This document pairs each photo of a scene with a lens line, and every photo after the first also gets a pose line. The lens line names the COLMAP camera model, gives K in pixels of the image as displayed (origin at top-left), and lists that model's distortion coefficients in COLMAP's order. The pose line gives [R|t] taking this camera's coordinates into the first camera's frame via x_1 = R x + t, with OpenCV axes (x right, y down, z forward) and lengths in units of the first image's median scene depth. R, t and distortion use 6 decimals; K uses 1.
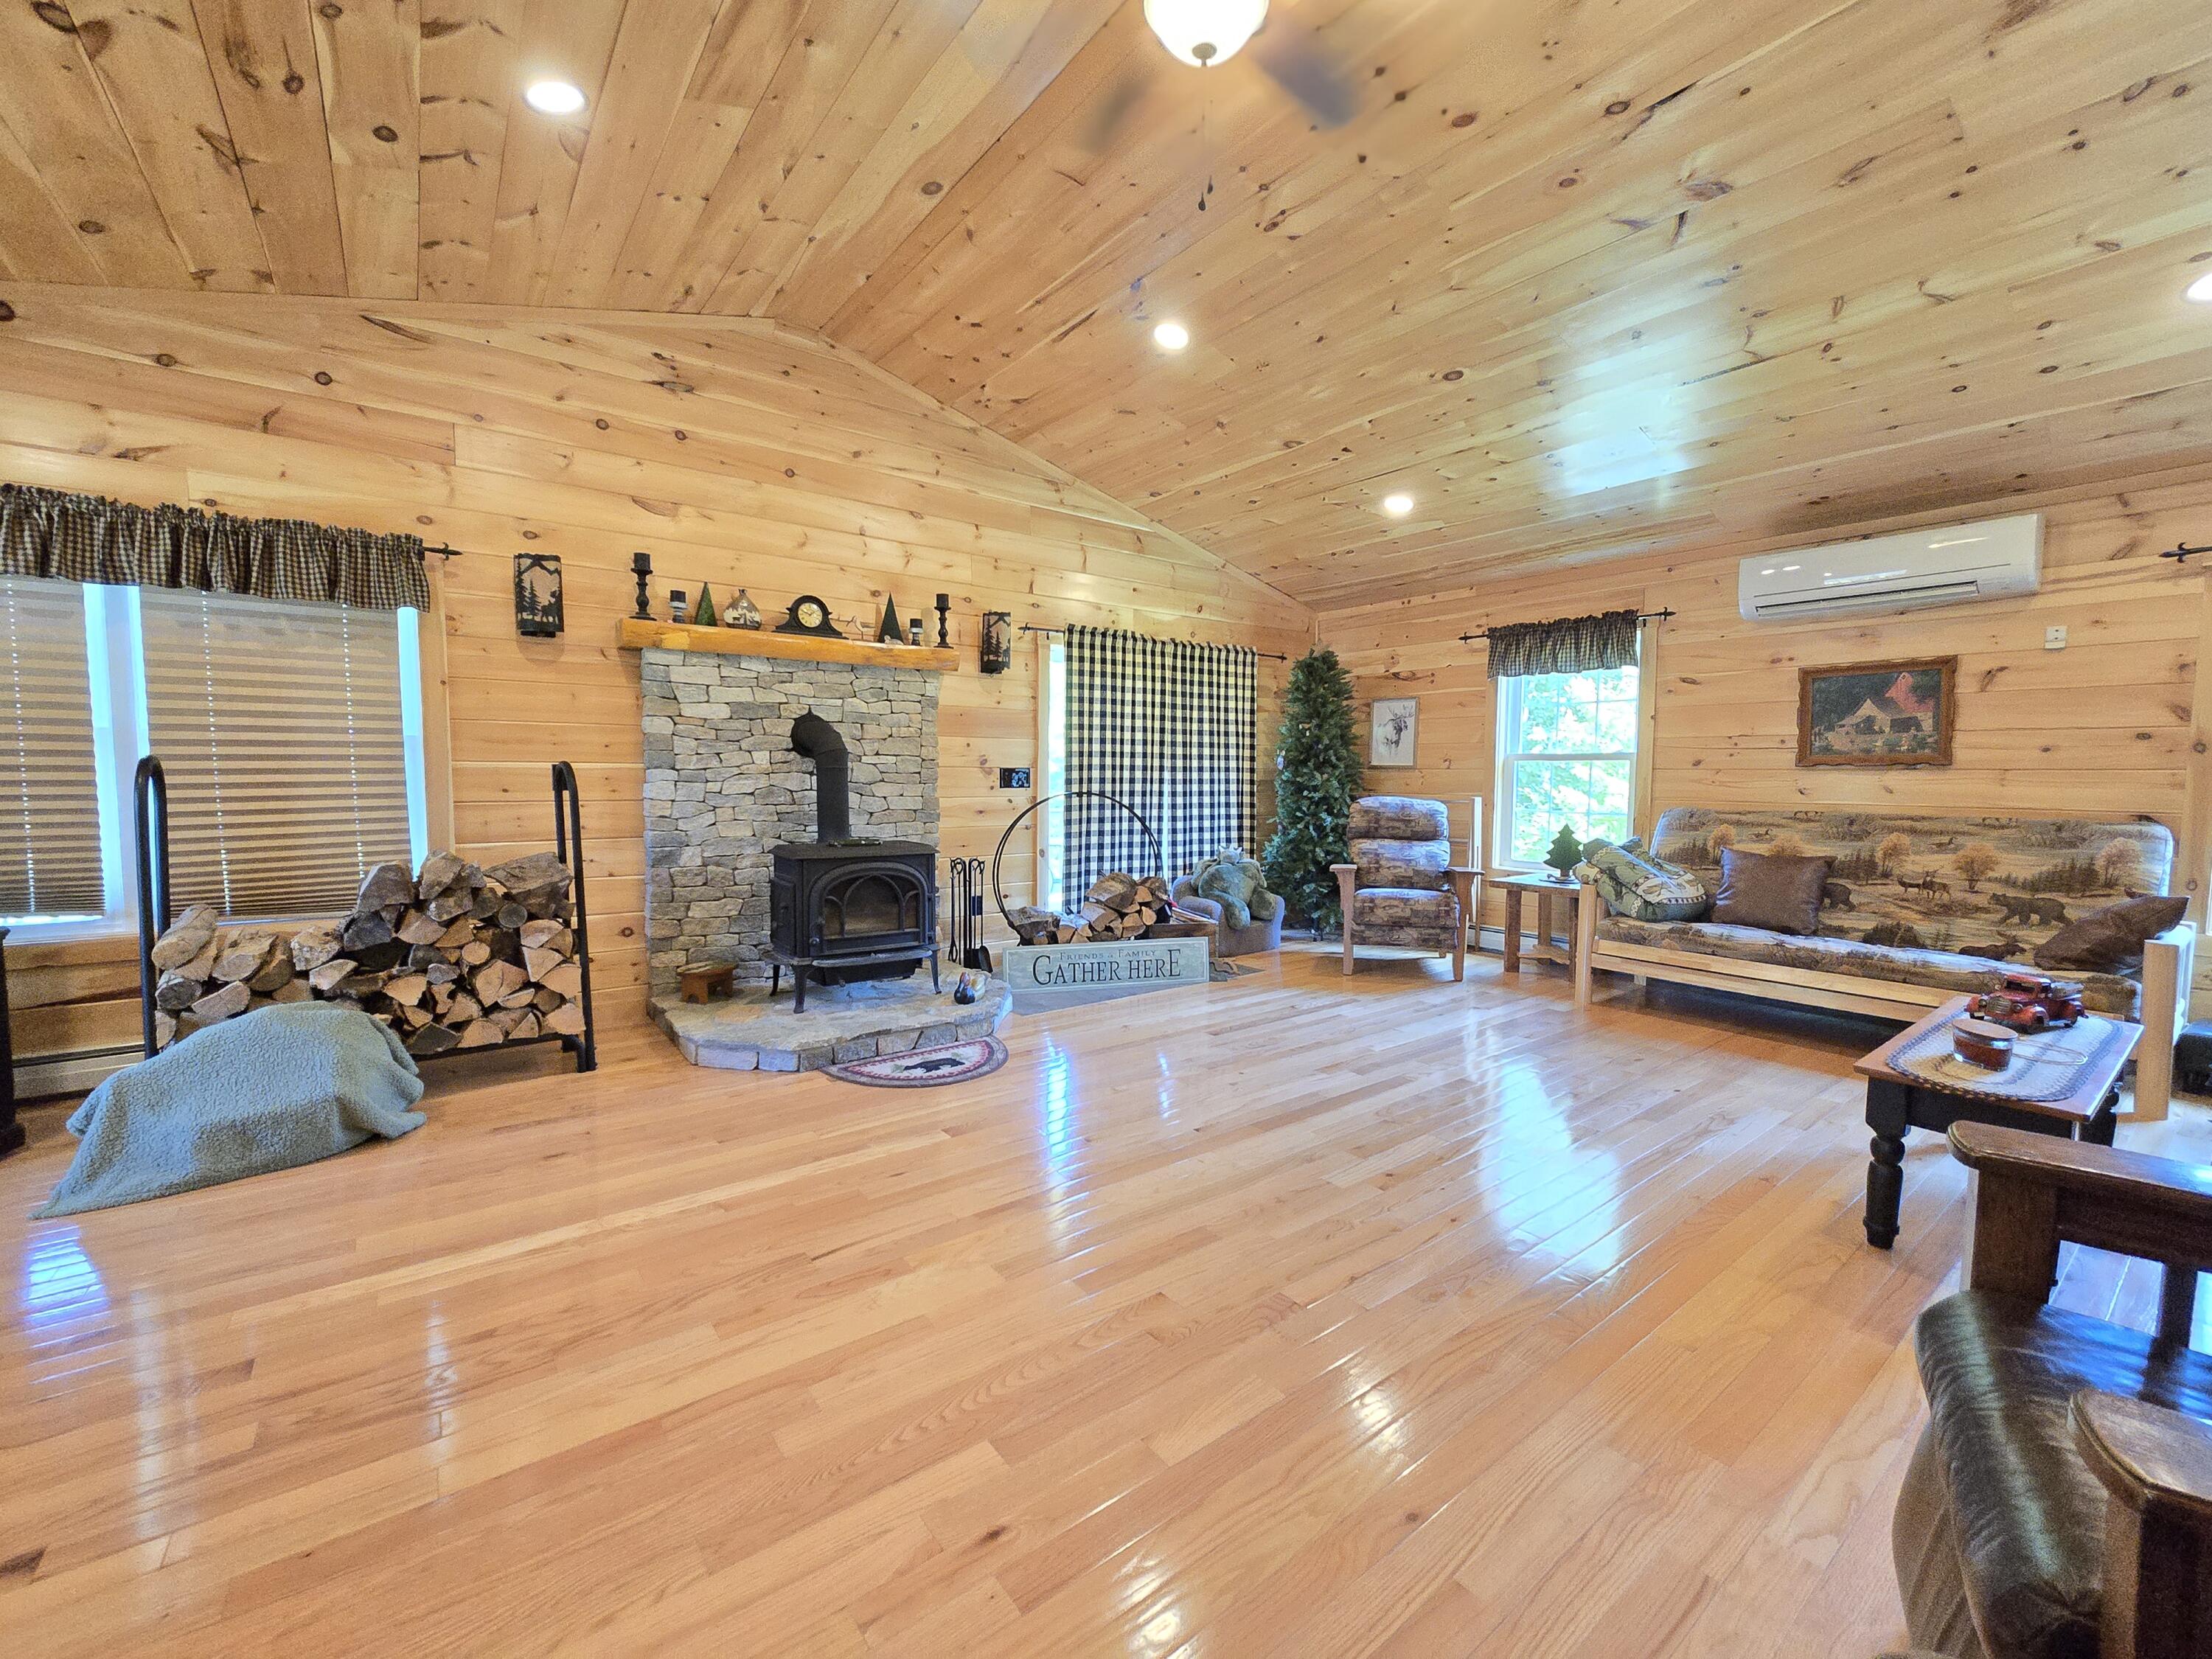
lens RADIAL K [[914.8, 0, 1108.8], [0, 914.8, 834.4], [0, 0, 1]] dist [-0.007092, 0.000200]
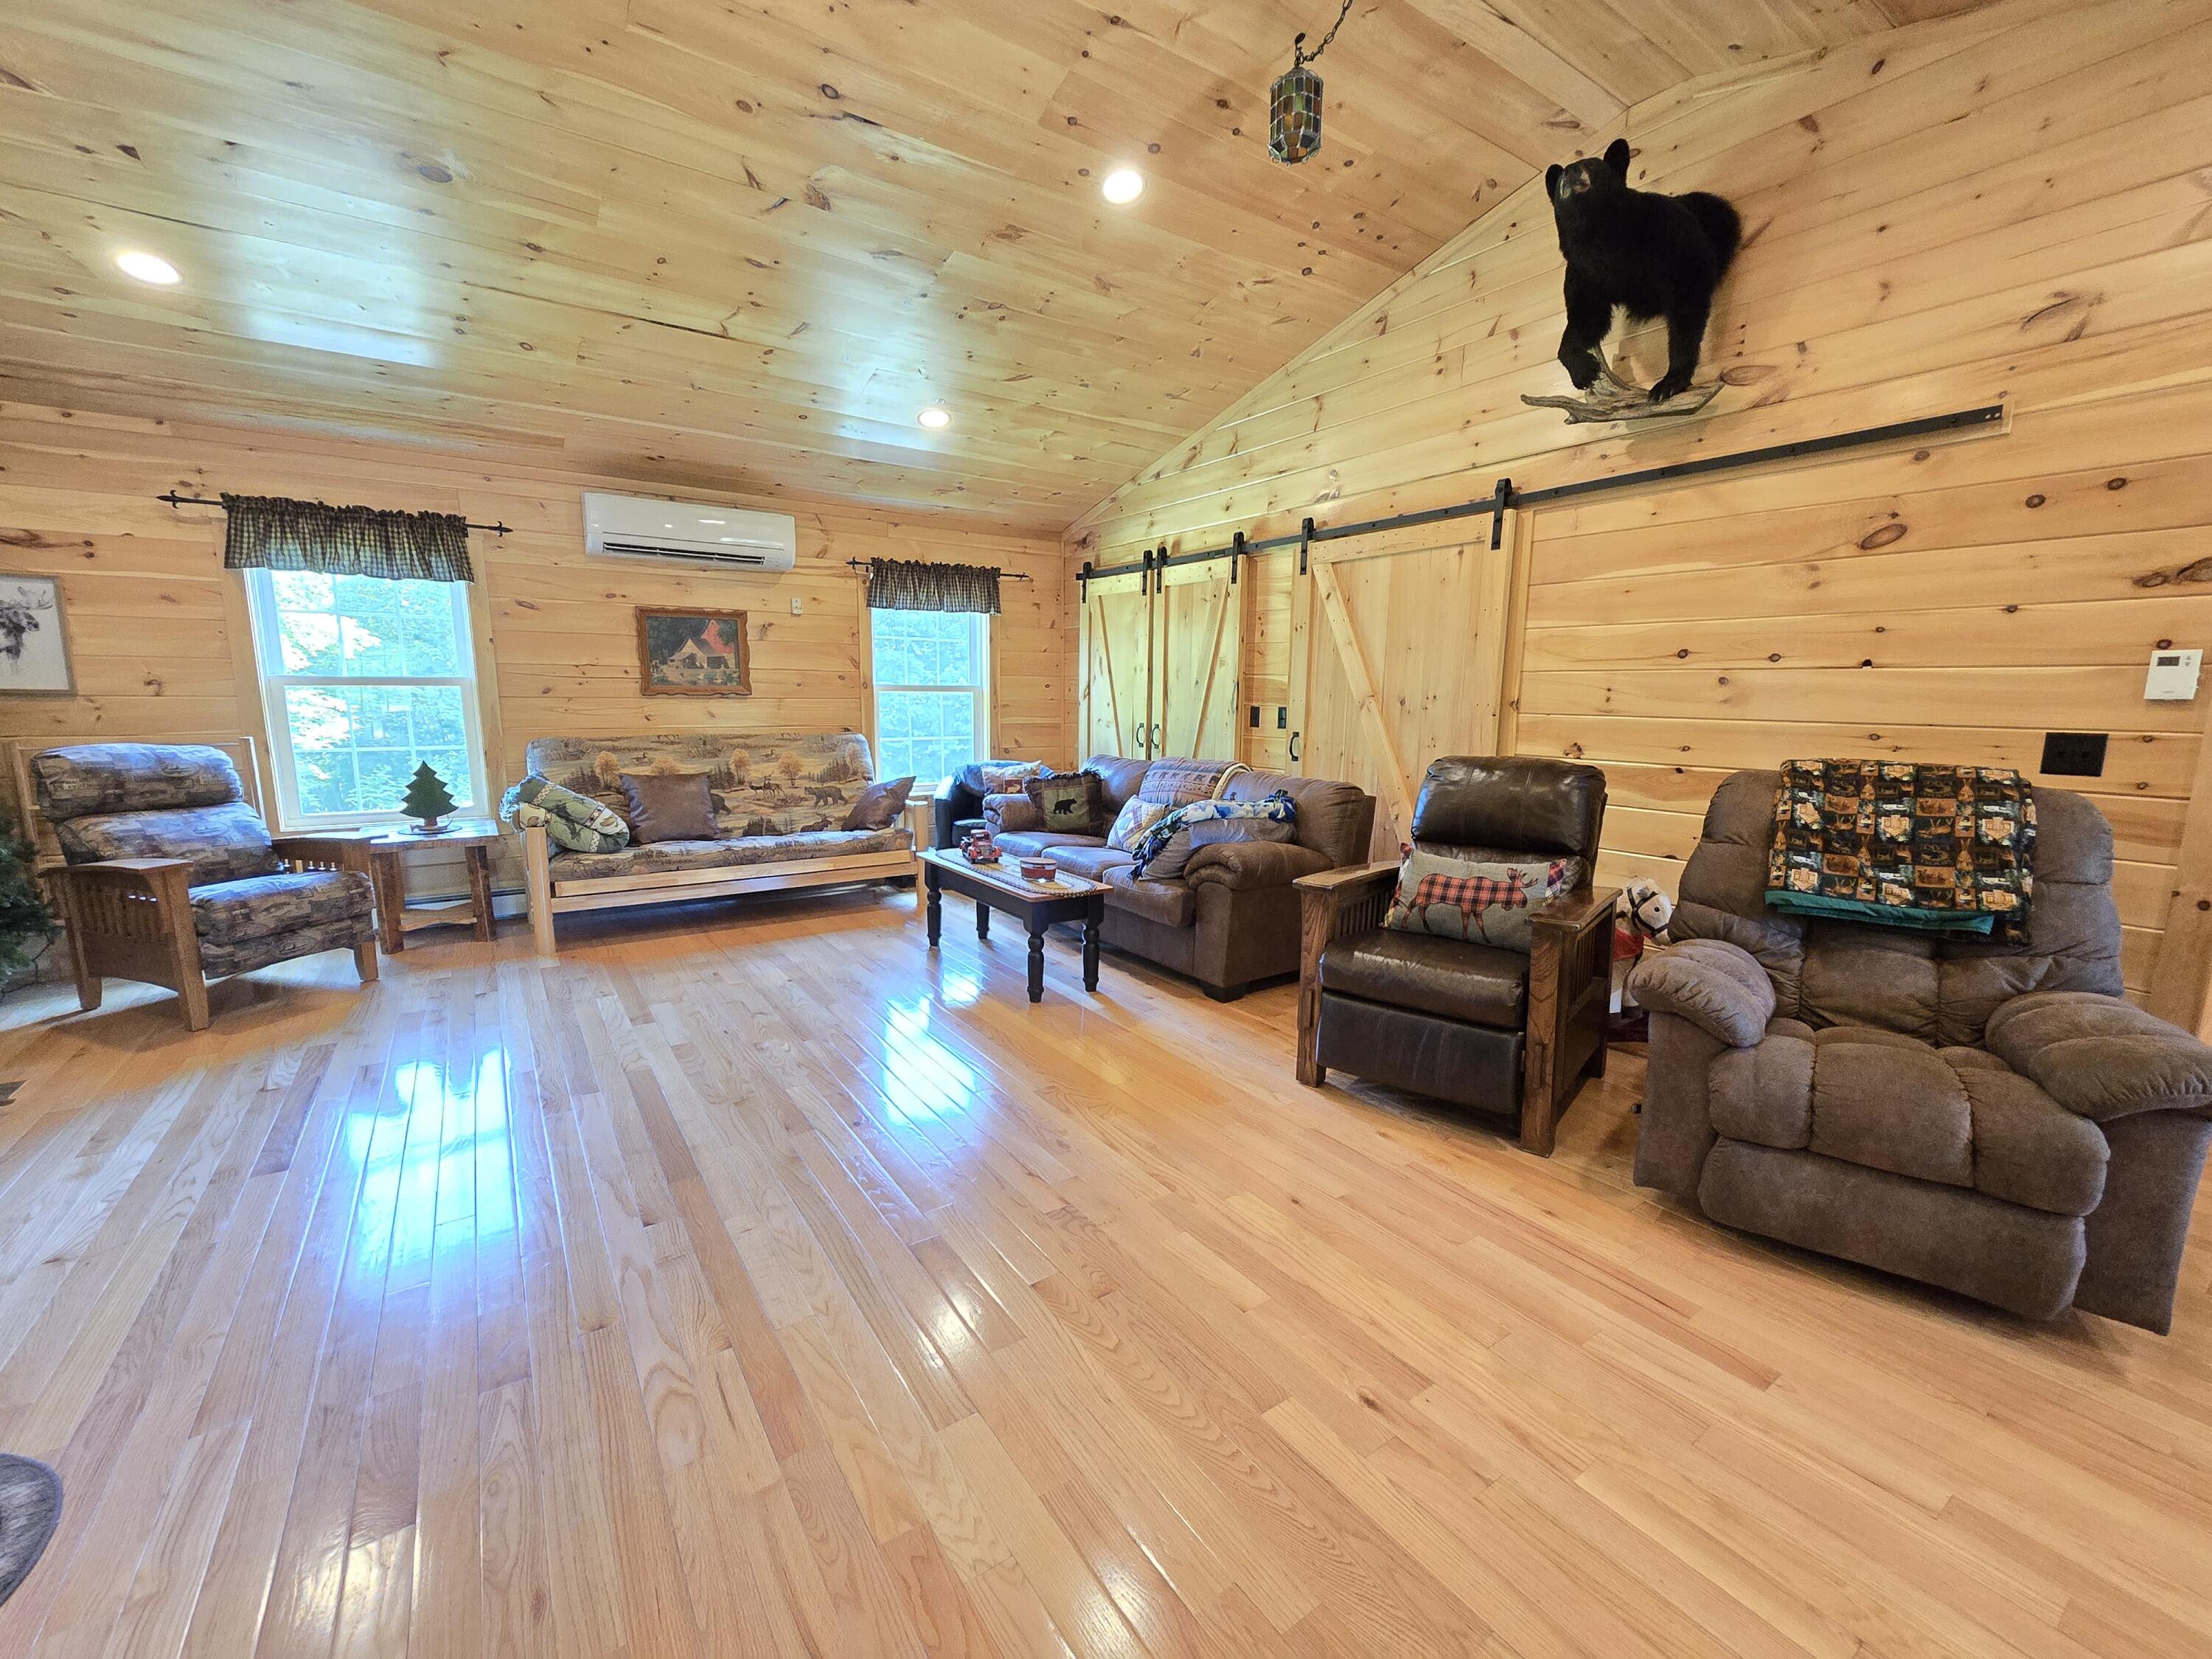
lens RADIAL K [[902.6, 0, 1122.7], [0, 902.6, 836.9], [0, 0, 1]] dist [-0.001846, -0.000671]
pose [[0.037157, -0.162656, 0.985983, -0.377393], [0.057336, 0.985386, 0.160397, -0.050709], [-0.997663, 0.050573, 0.045940, 0.396829]]
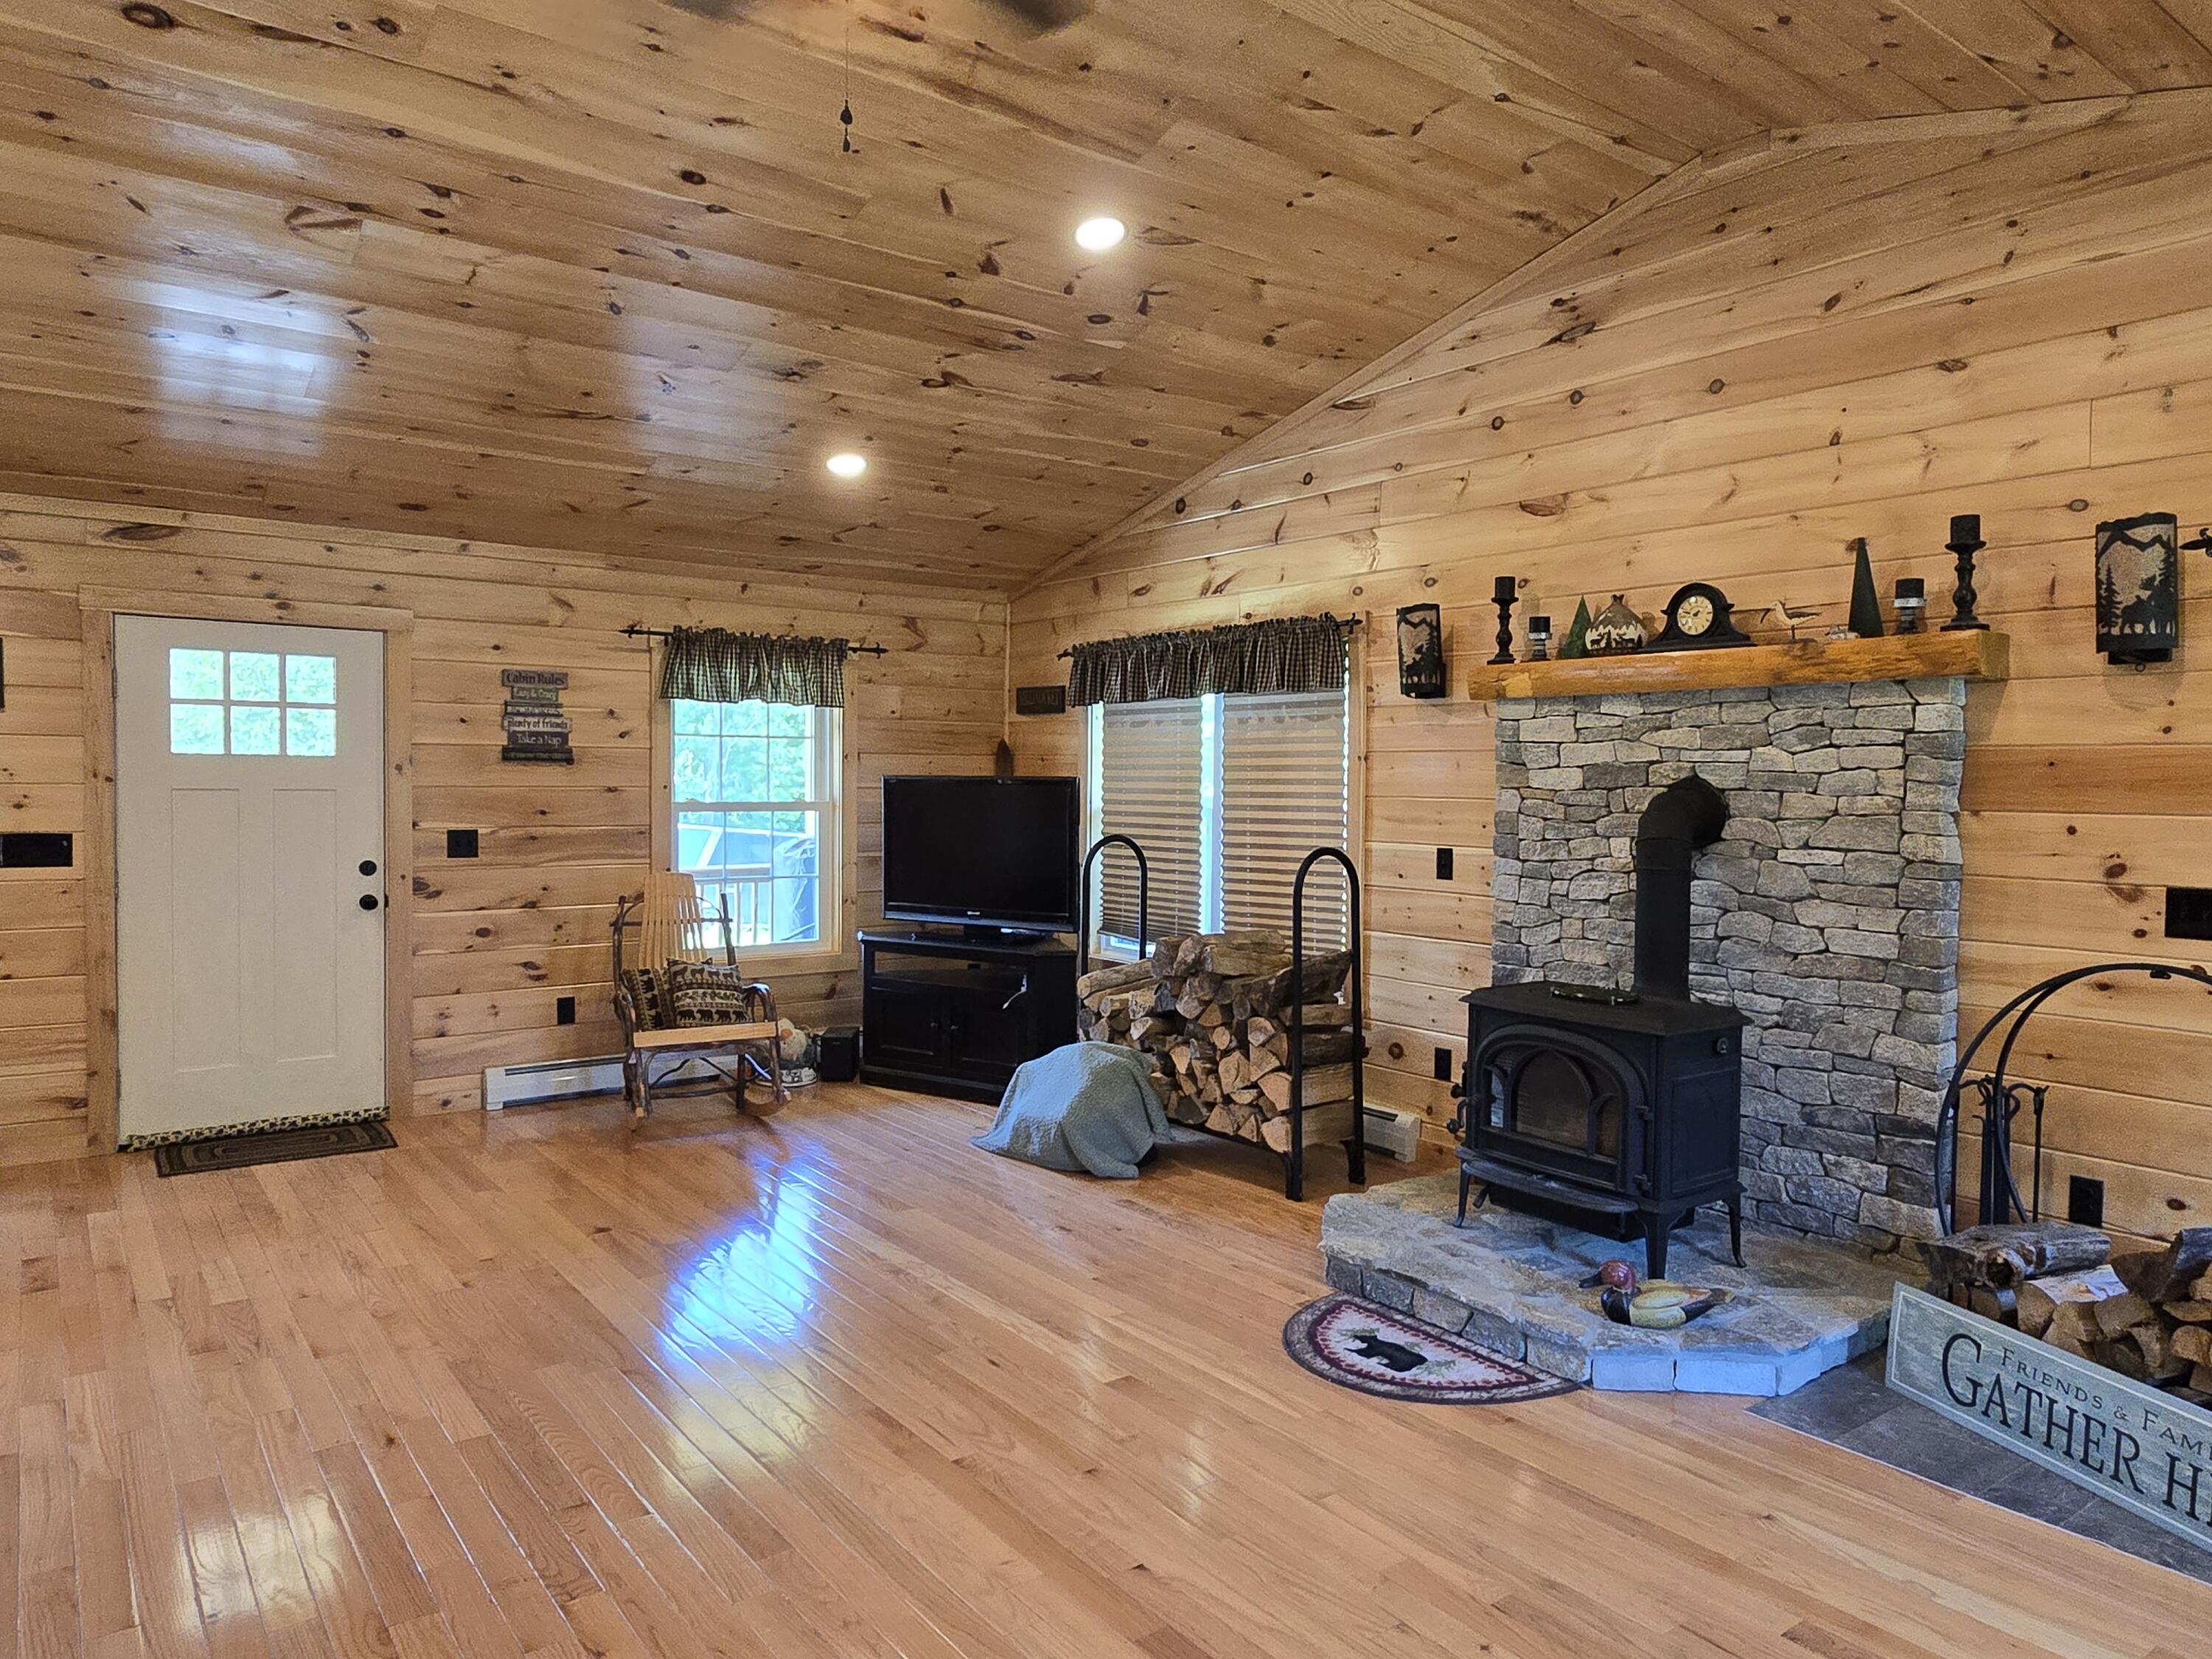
lens RADIAL K [[1416.2, 0, 1113.8], [0, 1416.2, 820.9], [0, 0, 1]] dist [-0.006895, -0.001334]
pose [[-0.003296, 0.018113, -0.999831, 0.639619], [-0.080715, 0.996569, 0.018320, -0.093792], [0.996732, 0.080762, -0.001823, 0.652845]]
